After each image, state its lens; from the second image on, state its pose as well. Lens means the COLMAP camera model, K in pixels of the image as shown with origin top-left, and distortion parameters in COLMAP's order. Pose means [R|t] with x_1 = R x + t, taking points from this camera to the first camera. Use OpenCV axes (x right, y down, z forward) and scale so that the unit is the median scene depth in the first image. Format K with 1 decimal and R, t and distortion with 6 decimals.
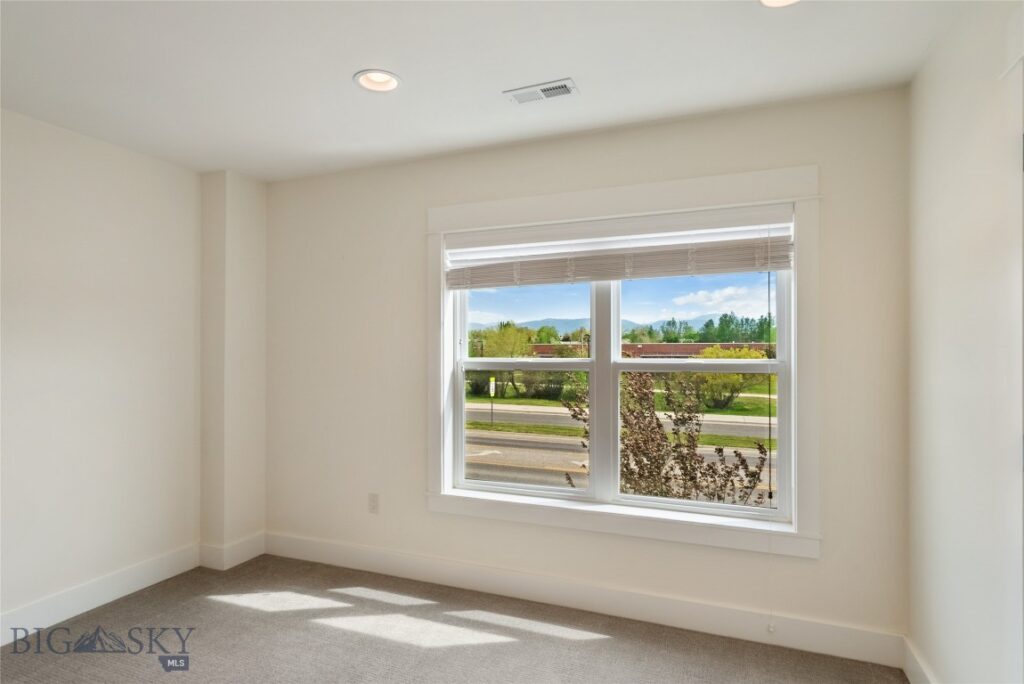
lens RADIAL K [[549.4, 0, 512.3], [0, 549.4, 348.0], [0, 0, 1]] dist [0.003511, 0.001724]
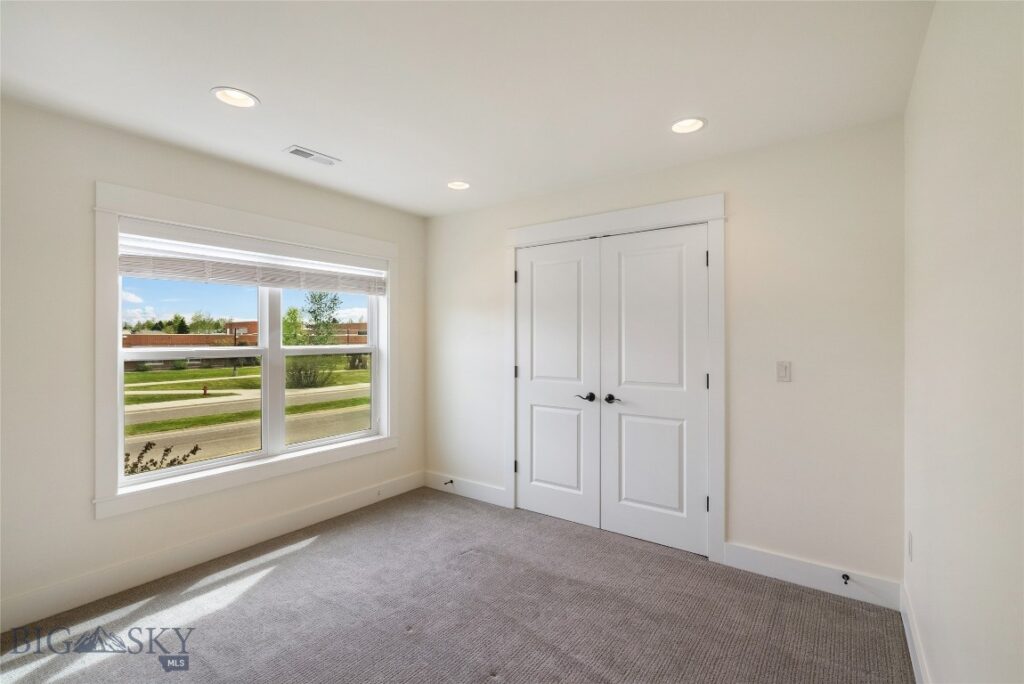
lens RADIAL K [[471.3, 0, 512.1], [0, 471.3, 340.0], [0, 0, 1]] dist [-0.004626, 0.000880]
pose [[0.228680, -0.002459, 0.973499, -0.842194], [-0.000255, 0.999997, 0.002586, 0.001234], [-0.973502, -0.000839, 0.228678, 0.192763]]
